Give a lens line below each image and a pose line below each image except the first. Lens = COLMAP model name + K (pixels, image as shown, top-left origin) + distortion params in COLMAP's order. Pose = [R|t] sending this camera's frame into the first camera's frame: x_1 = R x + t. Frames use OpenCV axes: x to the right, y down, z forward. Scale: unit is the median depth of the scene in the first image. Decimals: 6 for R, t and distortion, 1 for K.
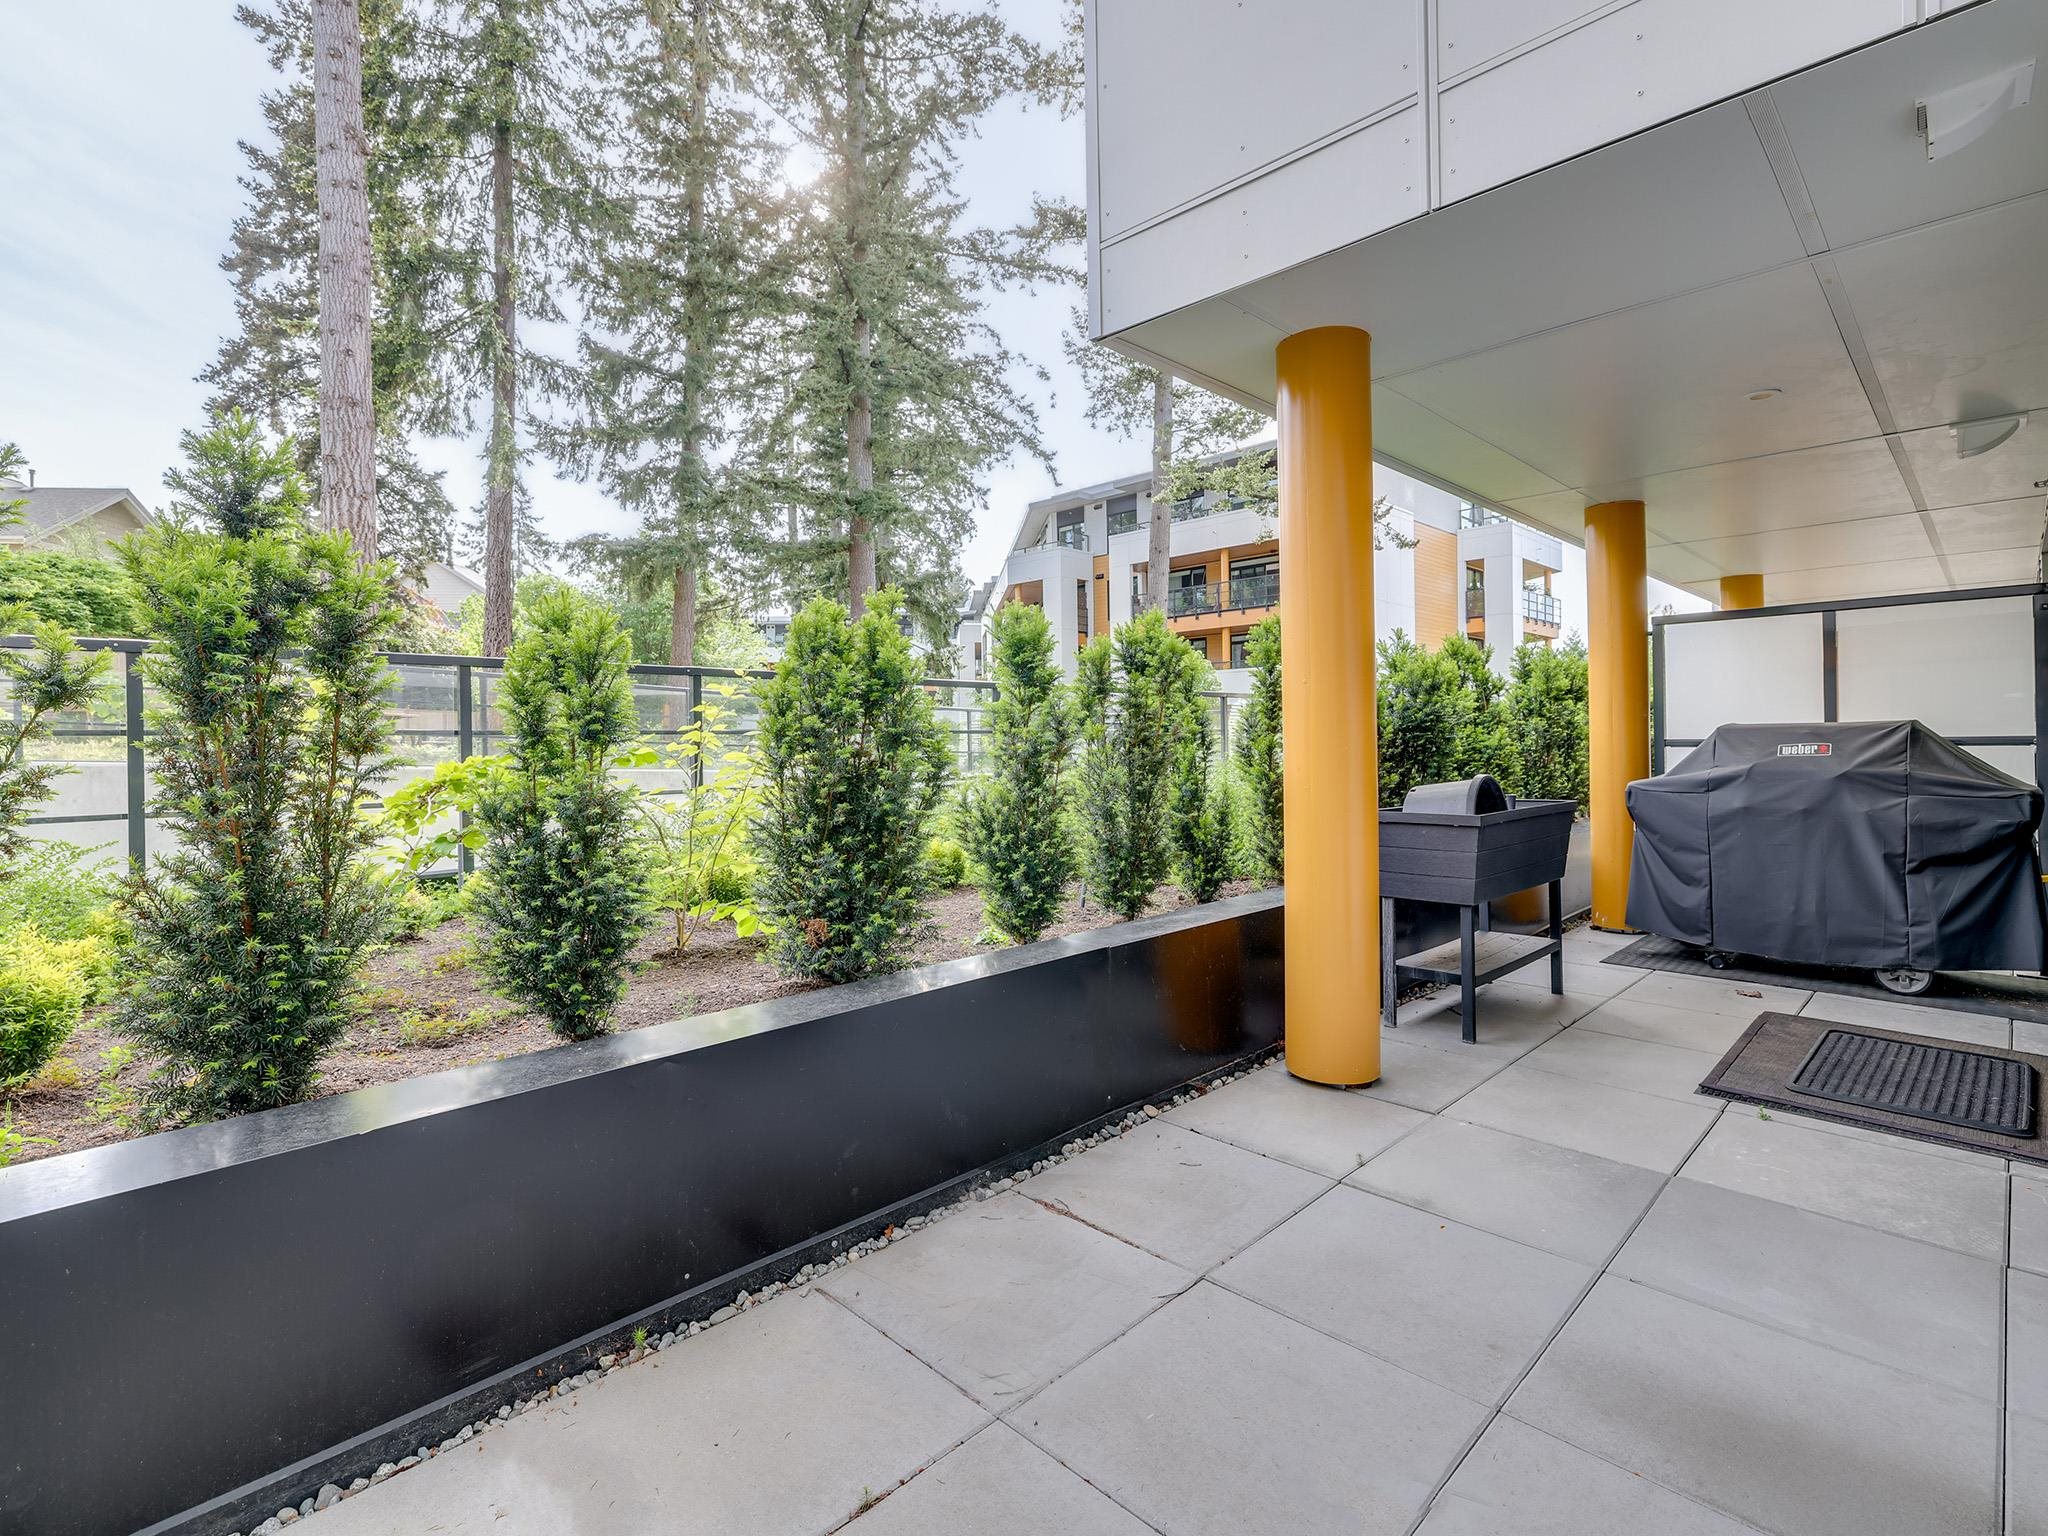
lens RADIAL K [[987.1, 0, 1018.5], [0, 987.1, 750.6], [0, 0, 1]] dist [-0.000489, -0.001470]
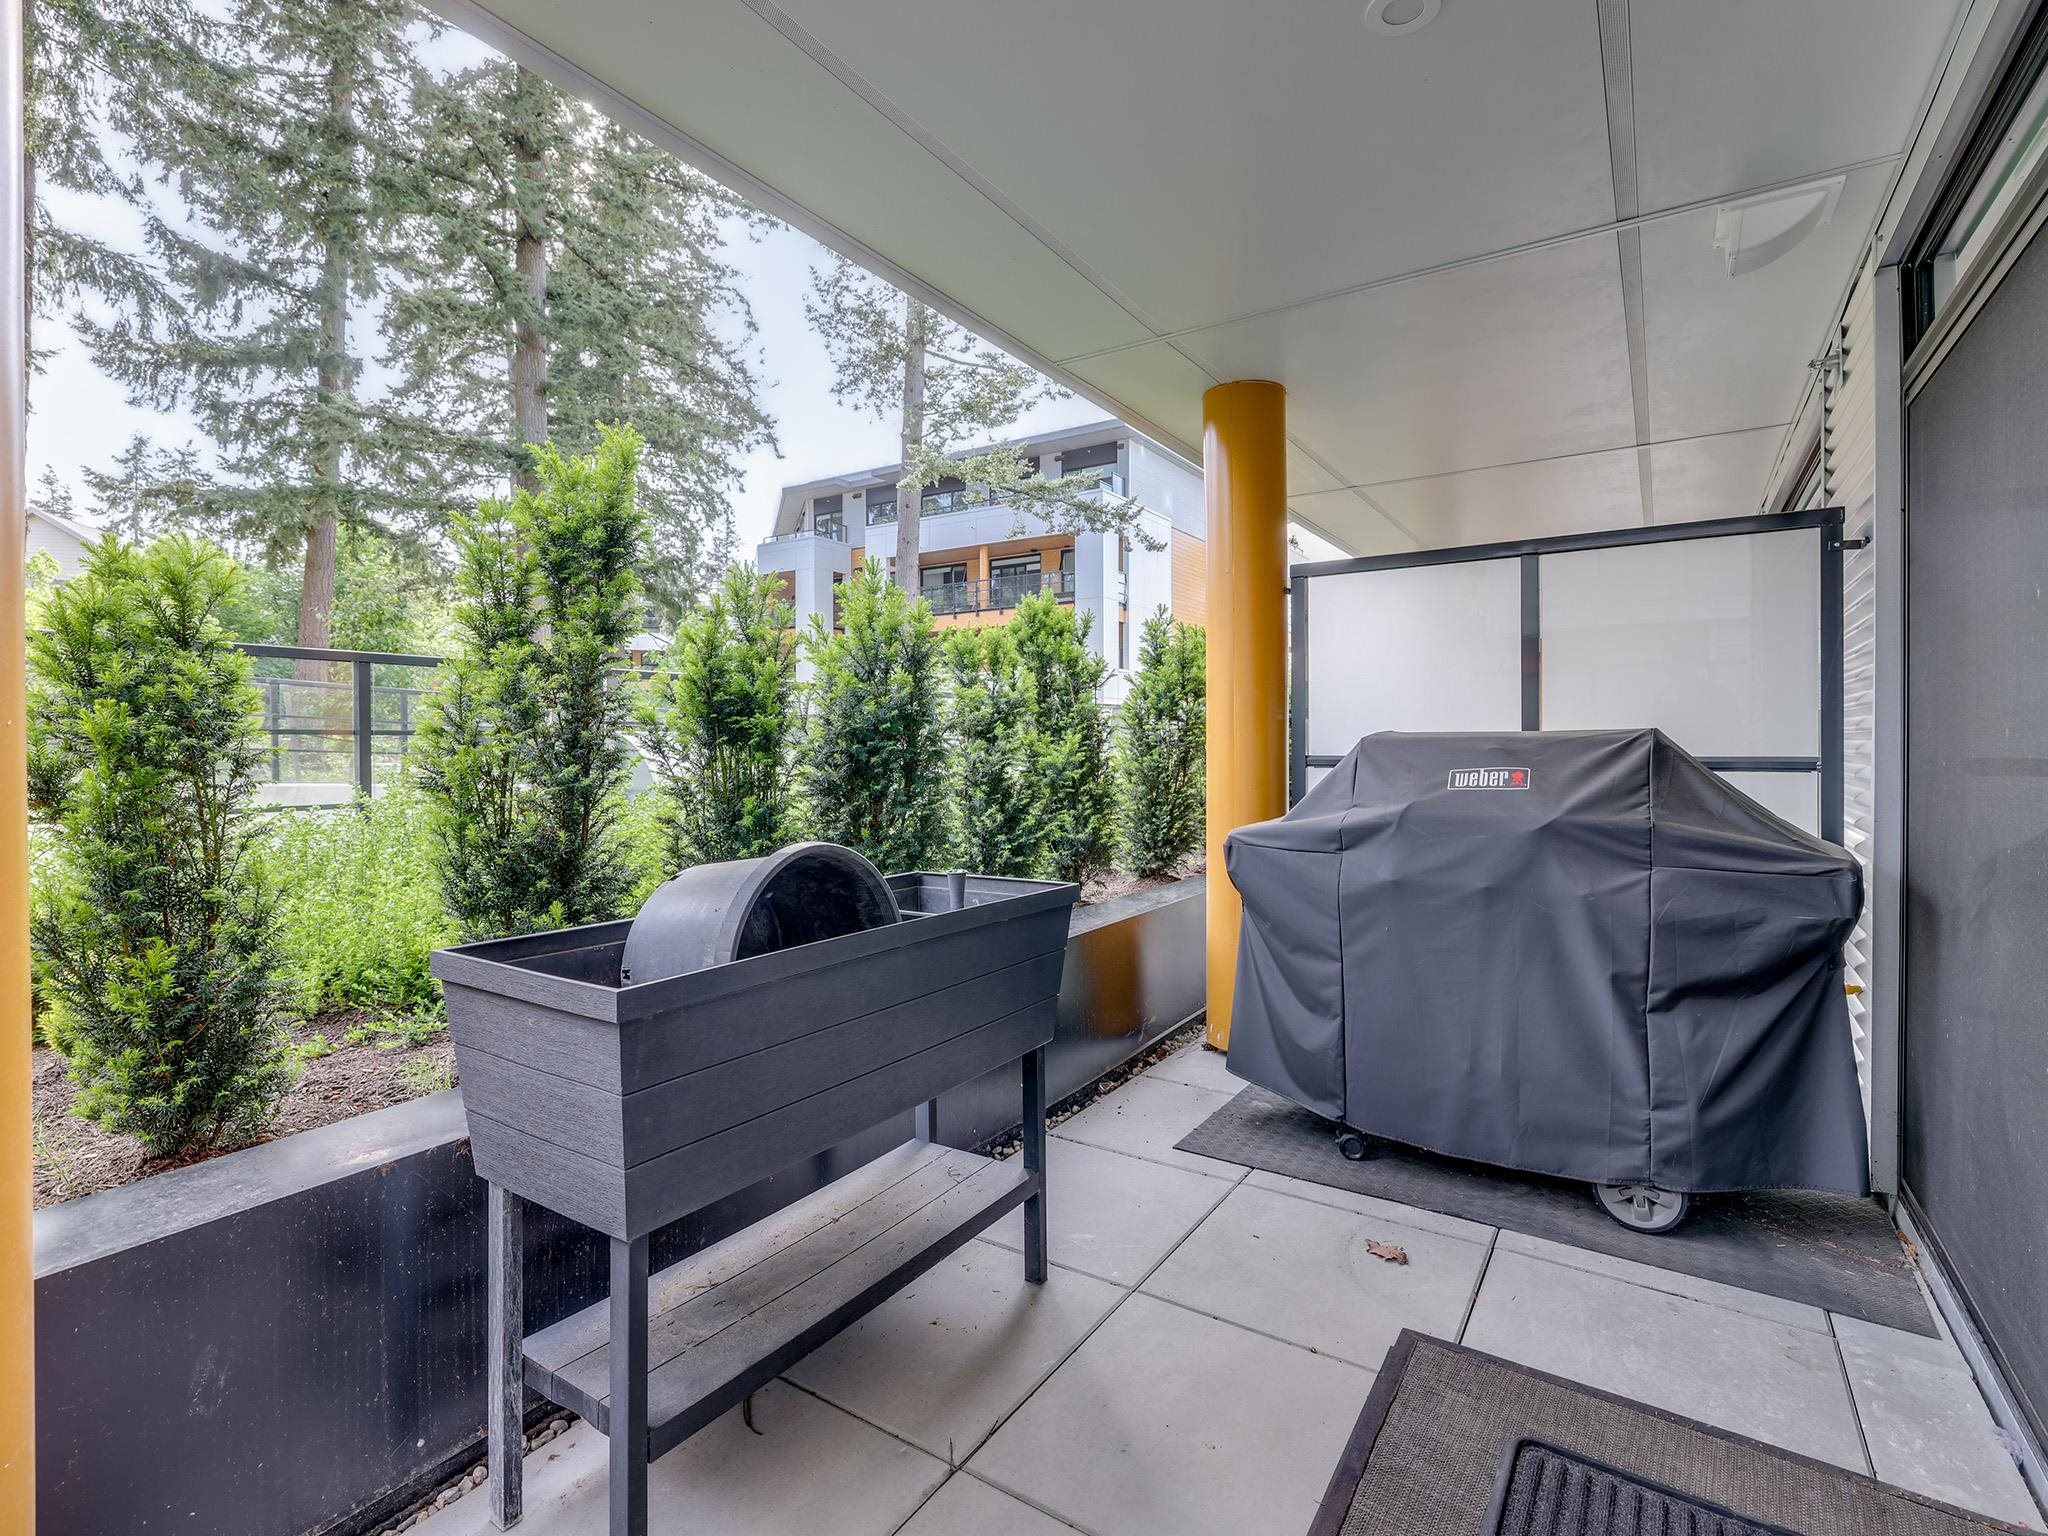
lens RADIAL K [[987.1, 0, 1026.2], [0, 987.1, 762.8], [0, 0, 1]] dist [-0.000489, -0.001470]
pose [[0.976530, 0.005082, 0.215322, 0.068164], [-0.006984, 0.999943, 0.008073, -0.002102], [-0.215268, -0.009387, 0.976510, 0.082667]]
